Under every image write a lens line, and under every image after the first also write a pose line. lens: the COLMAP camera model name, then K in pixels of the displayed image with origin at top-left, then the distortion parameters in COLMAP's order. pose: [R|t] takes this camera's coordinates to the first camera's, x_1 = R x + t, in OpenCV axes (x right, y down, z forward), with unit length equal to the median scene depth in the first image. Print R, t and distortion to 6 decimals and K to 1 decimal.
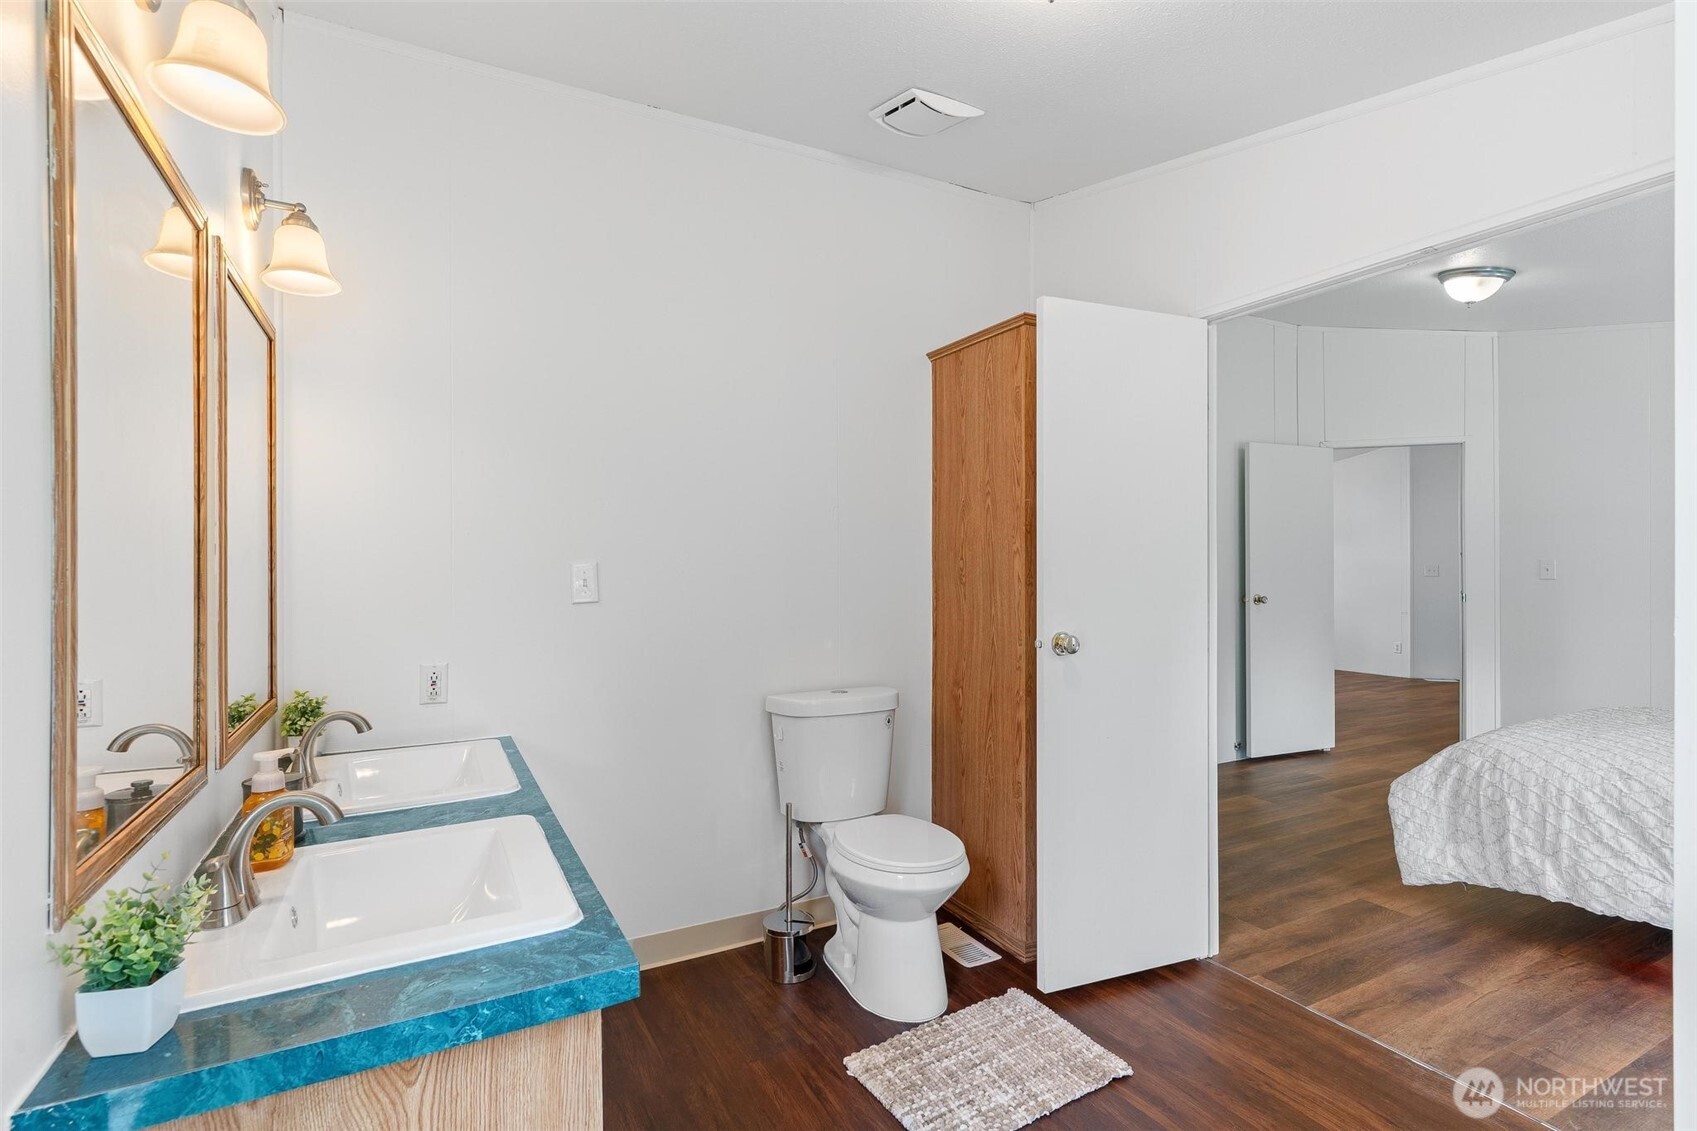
lens RADIAL K [[815.0, 0, 848.5], [0, 815.0, 565.5], [0, 0, 1]] dist [0.001320, 0.000093]
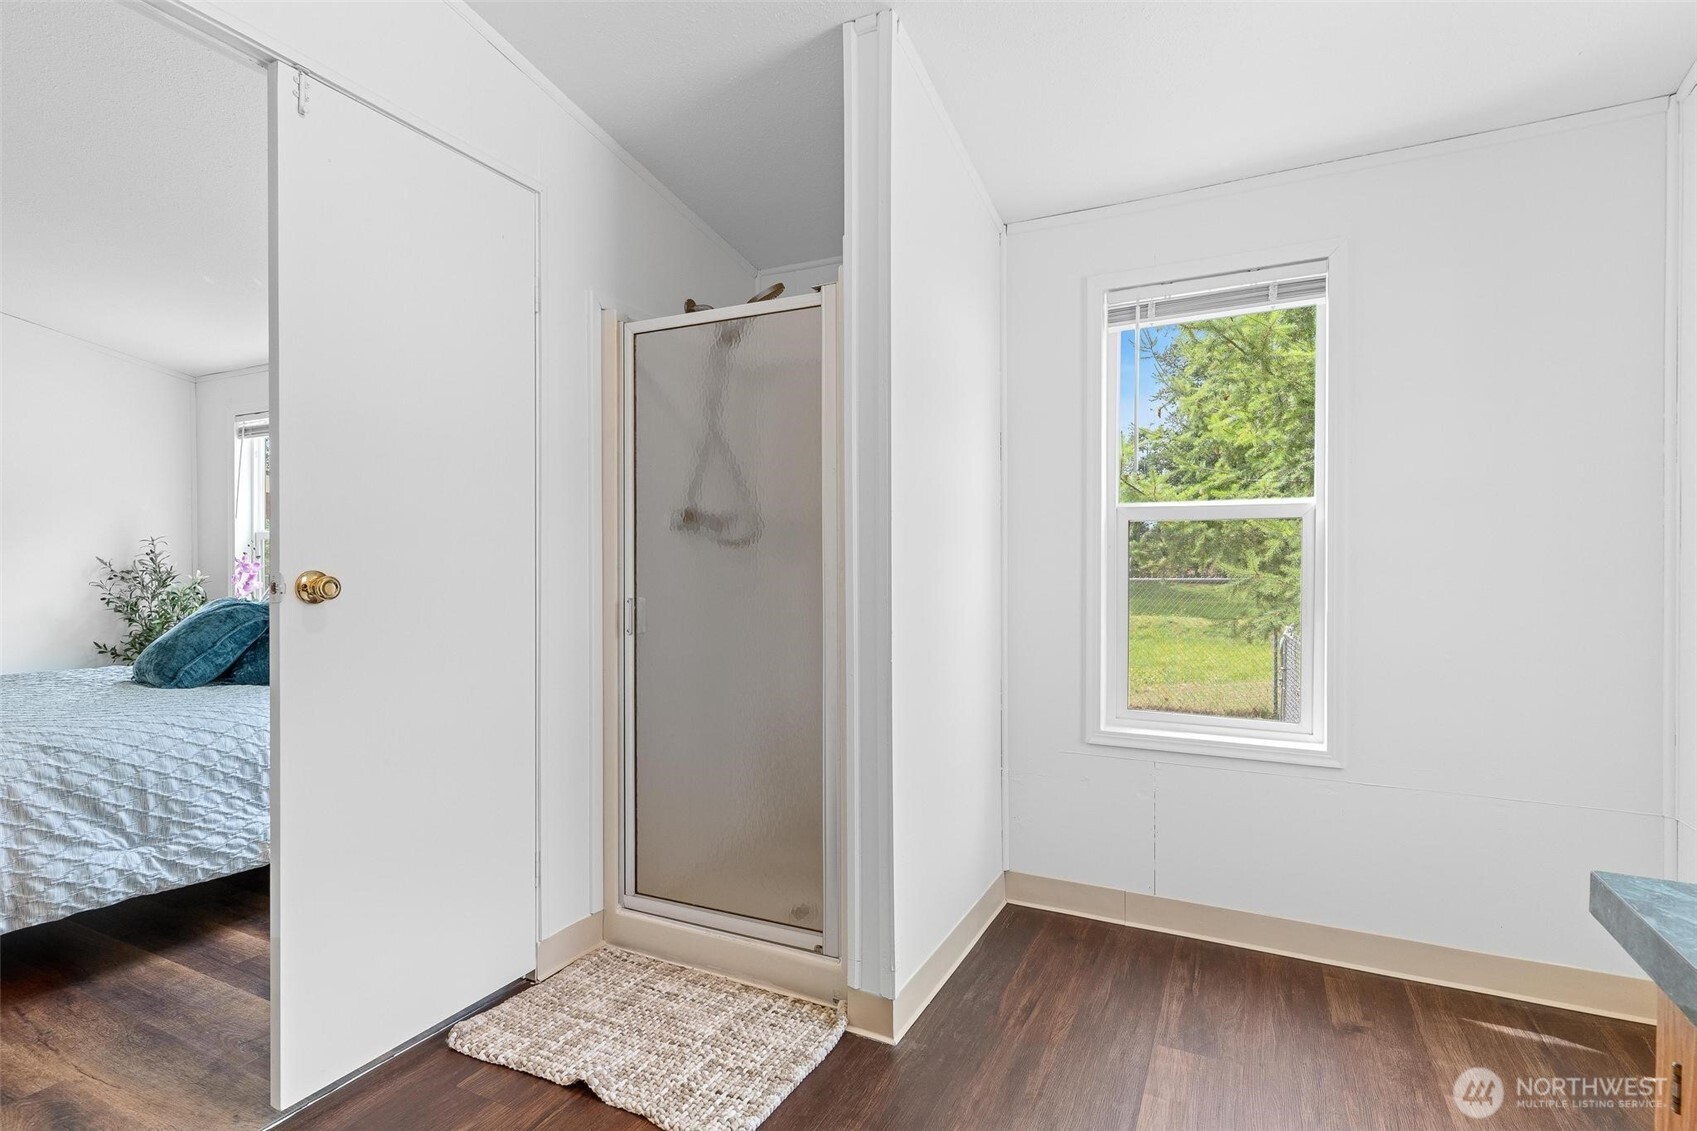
lens RADIAL K [[827.1, 0, 848.4], [0, 827.1, 578.3], [0, 0, 1]] dist [0.002955, 0.000724]
pose [[-0.578983, -0.010979, 0.815265, -0.197059], [-0.004701, 0.999938, 0.010128, 0.073563], [-0.815326, 0.002032, -0.578999, 0.842547]]
